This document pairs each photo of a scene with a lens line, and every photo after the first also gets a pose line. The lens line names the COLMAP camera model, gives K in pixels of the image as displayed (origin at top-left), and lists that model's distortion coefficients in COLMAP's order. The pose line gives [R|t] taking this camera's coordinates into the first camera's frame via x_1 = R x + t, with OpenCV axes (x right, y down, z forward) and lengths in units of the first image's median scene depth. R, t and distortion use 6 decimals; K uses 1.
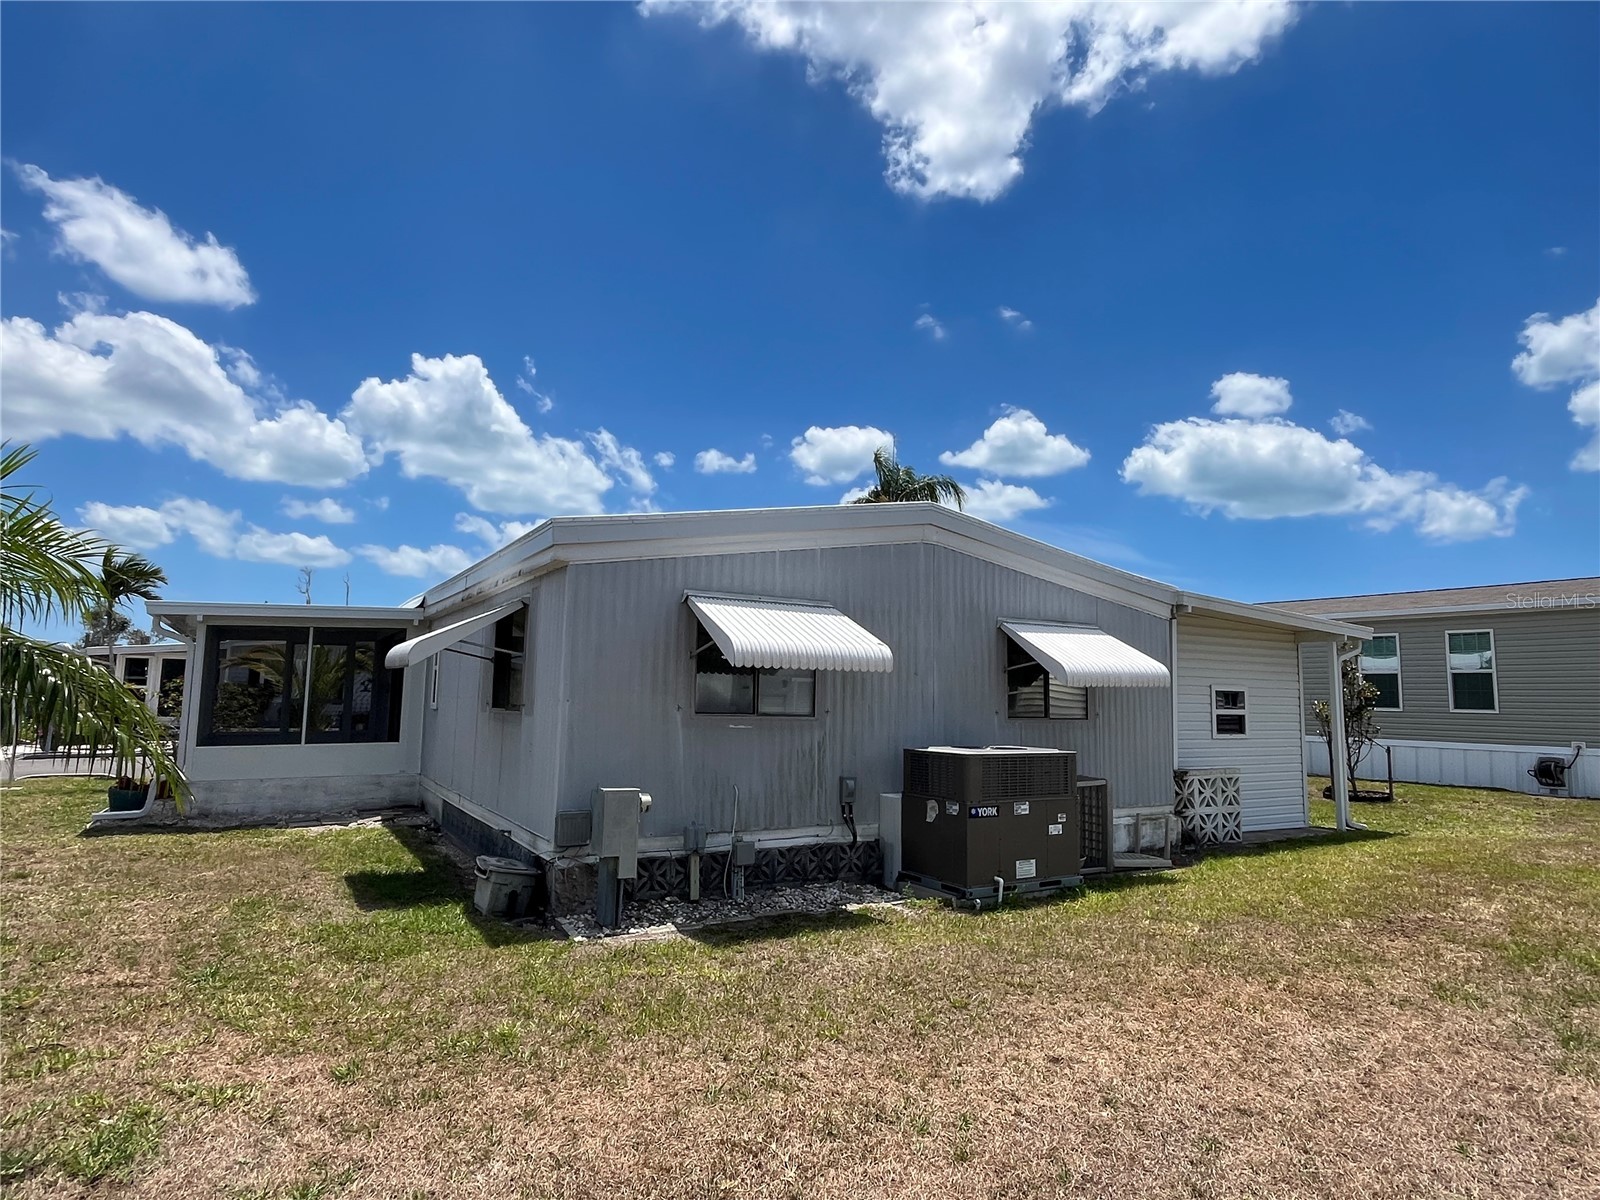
lens RADIAL K [[918.7, 0, 800.0], [0, 918.7, 600.0], [0, 0, 1]] dist [-0.028908, -0.000823]
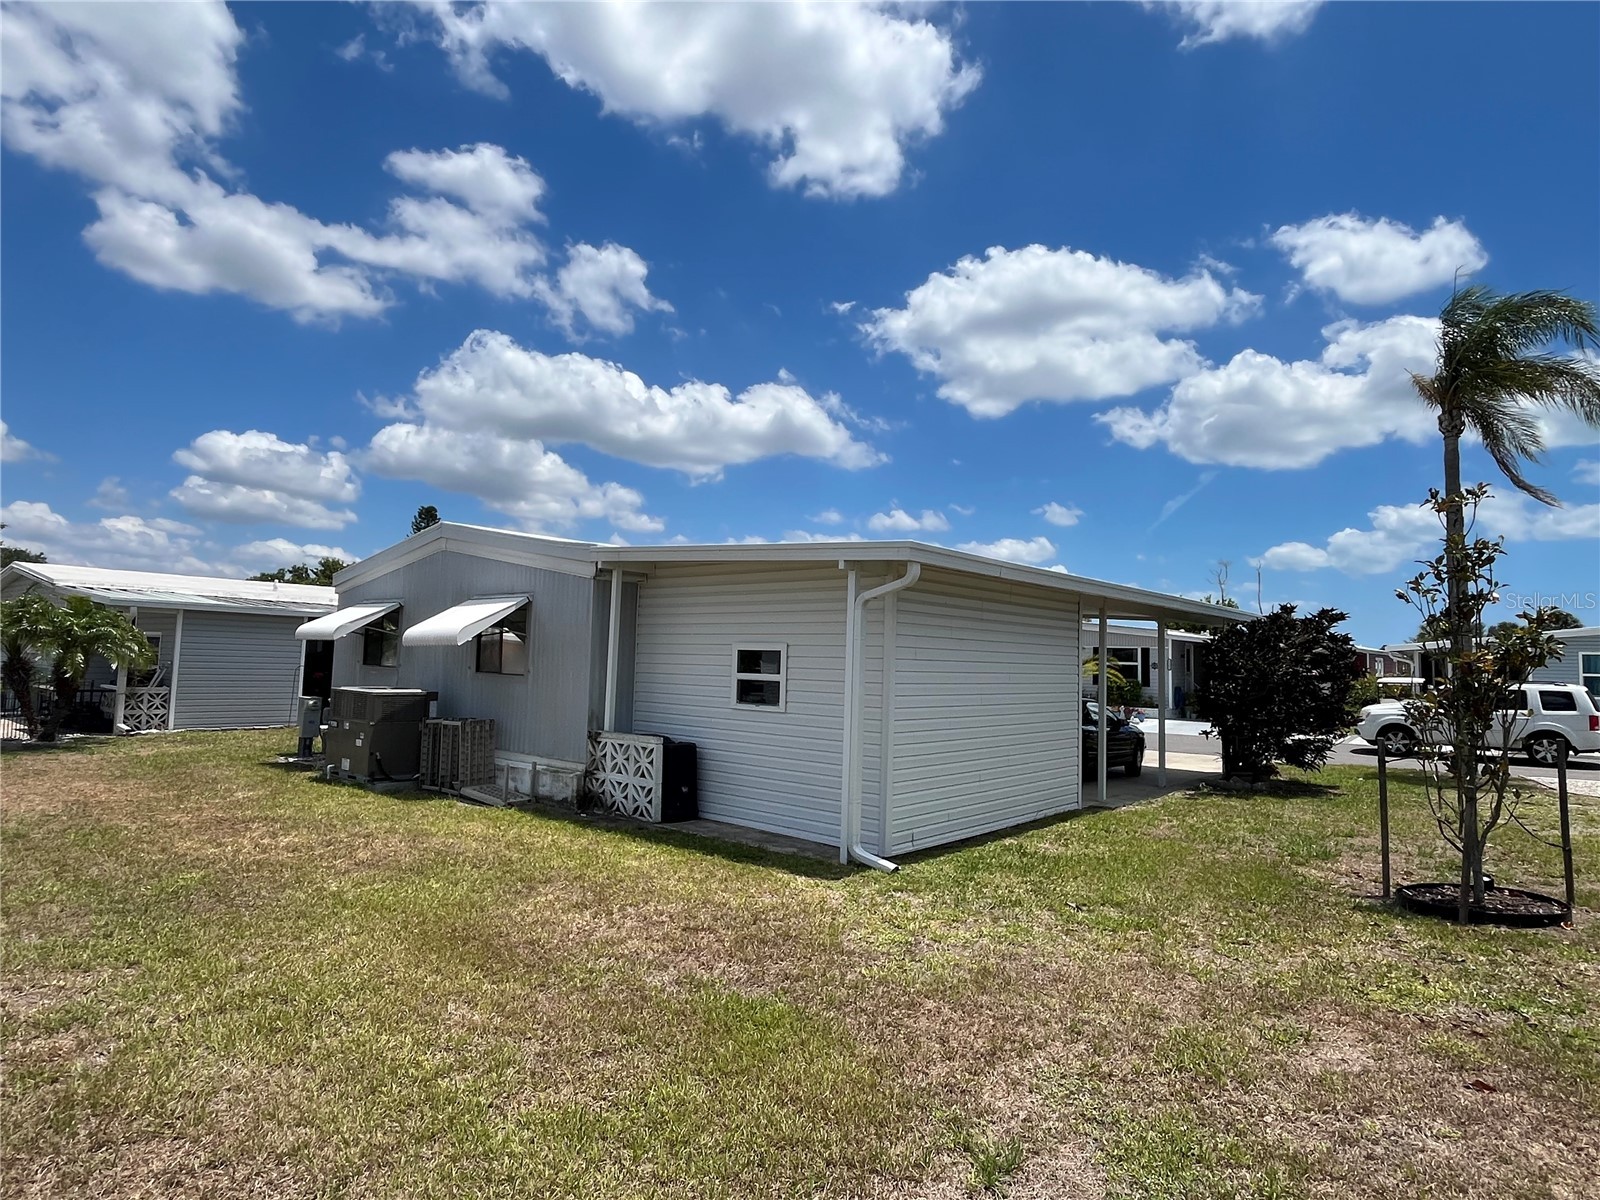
lens RADIAL K [[918.7, 0, 800.0], [0, 918.7, 600.0], [0, 0, 1]] dist [-0.028908, -0.000823]
pose [[0.331824, -0.074149, -0.940423, 1.394161], [0.081011, 0.995463, -0.049904, 0.111491], [0.939856, -0.059626, 0.336325, 0.865506]]
